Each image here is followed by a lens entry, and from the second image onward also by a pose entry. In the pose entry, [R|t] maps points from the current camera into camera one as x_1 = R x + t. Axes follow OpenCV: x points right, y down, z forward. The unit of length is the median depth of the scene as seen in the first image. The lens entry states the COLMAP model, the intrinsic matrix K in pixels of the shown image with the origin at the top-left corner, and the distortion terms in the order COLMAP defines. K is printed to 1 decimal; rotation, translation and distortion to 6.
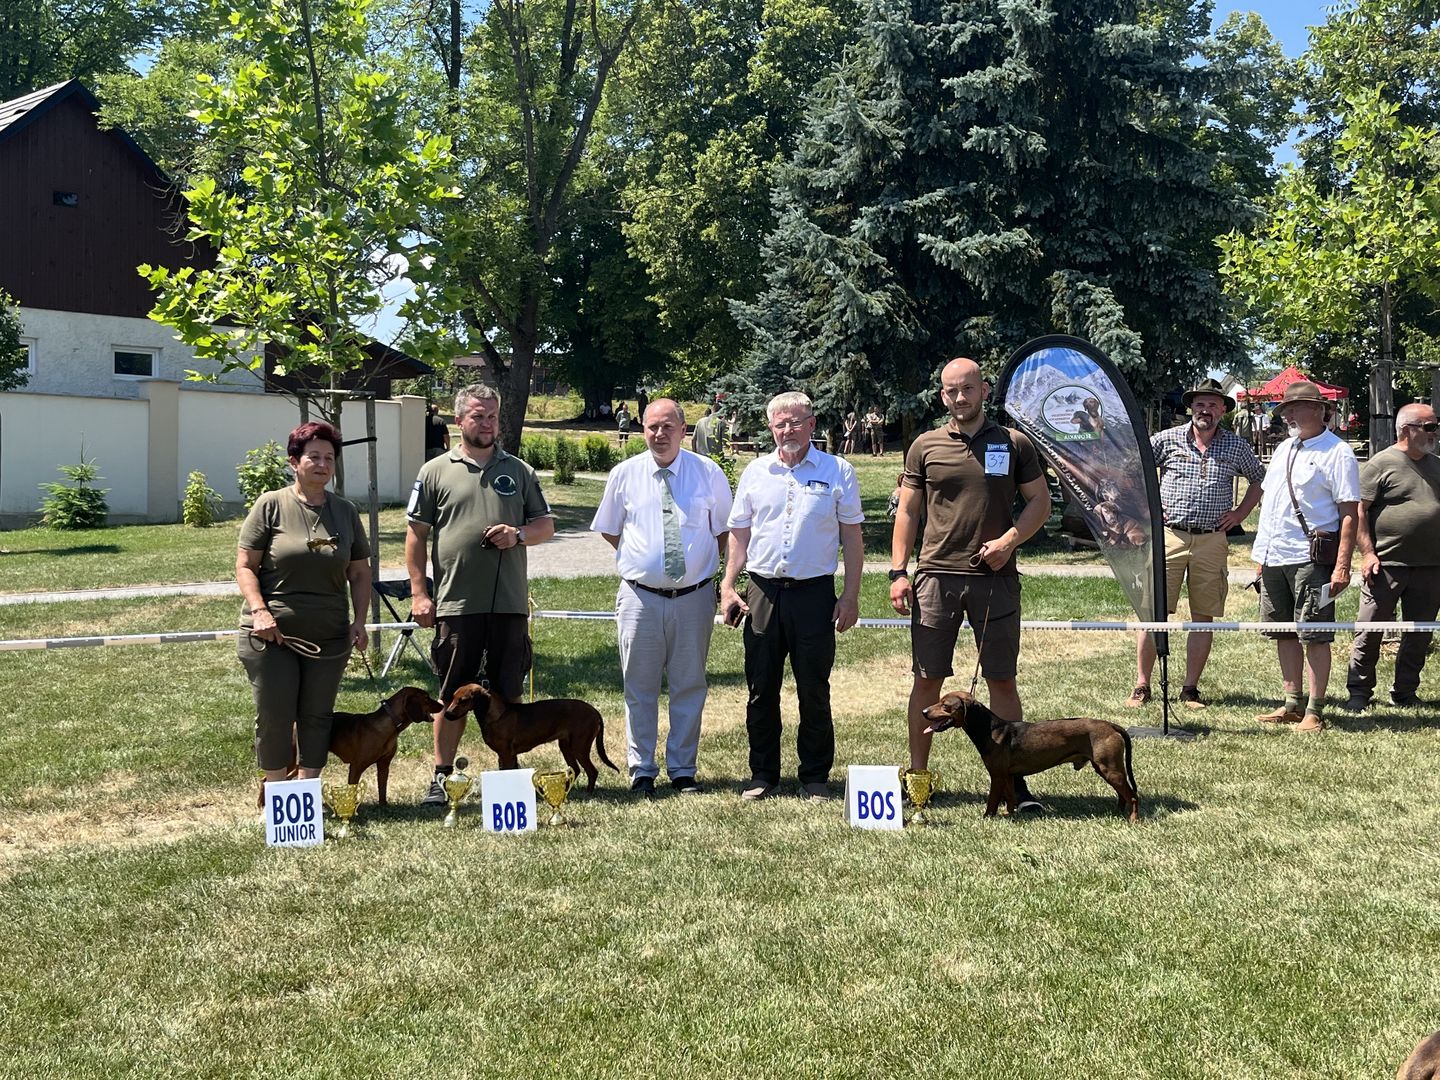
lens RADIAL K [[1630.7, 0, 720.8], [0, 1630.7, 544.8], [0, 0, 1]] dist [0.026658, 0.000000]
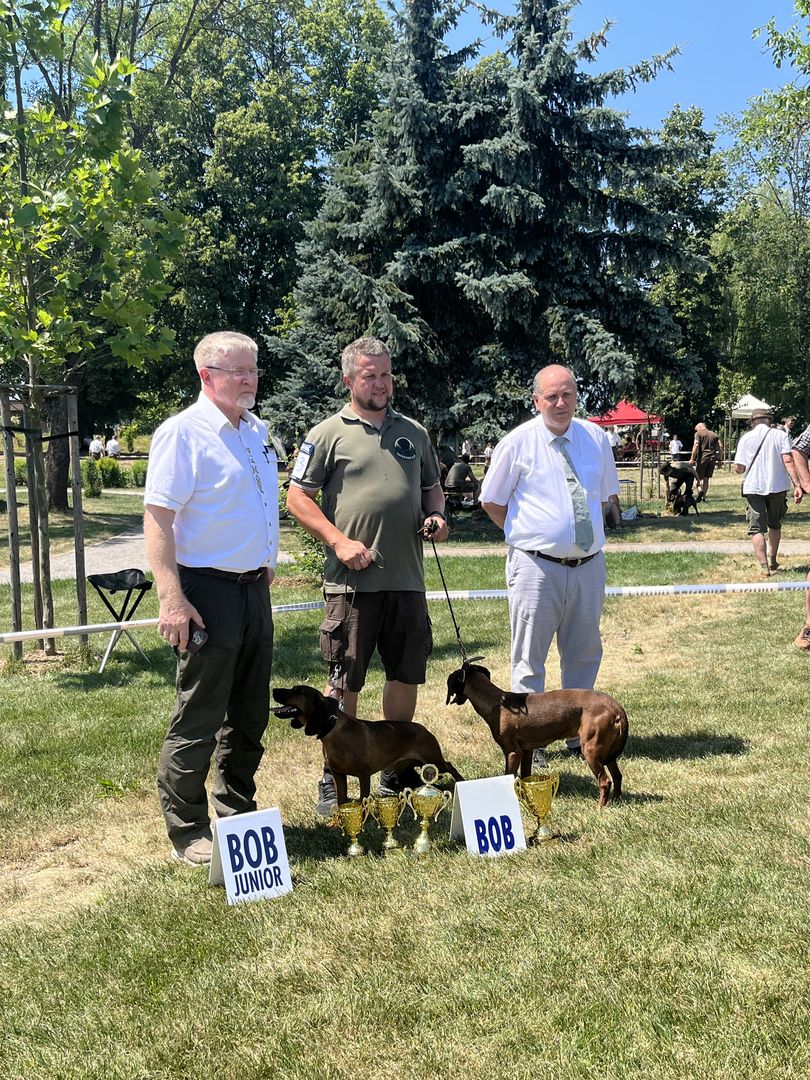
lens RADIAL K [[1223.0, 0, 404.3], [0, 1223.0, 536.6], [0, 0, 1]] dist [0.026658, 0.000000]
pose [[0.978824, -0.031468, 0.202269, -0.093750], [0.033075, 0.999442, -0.004573, 0.004920], [-0.202012, 0.011166, 0.979319, 0.124676]]
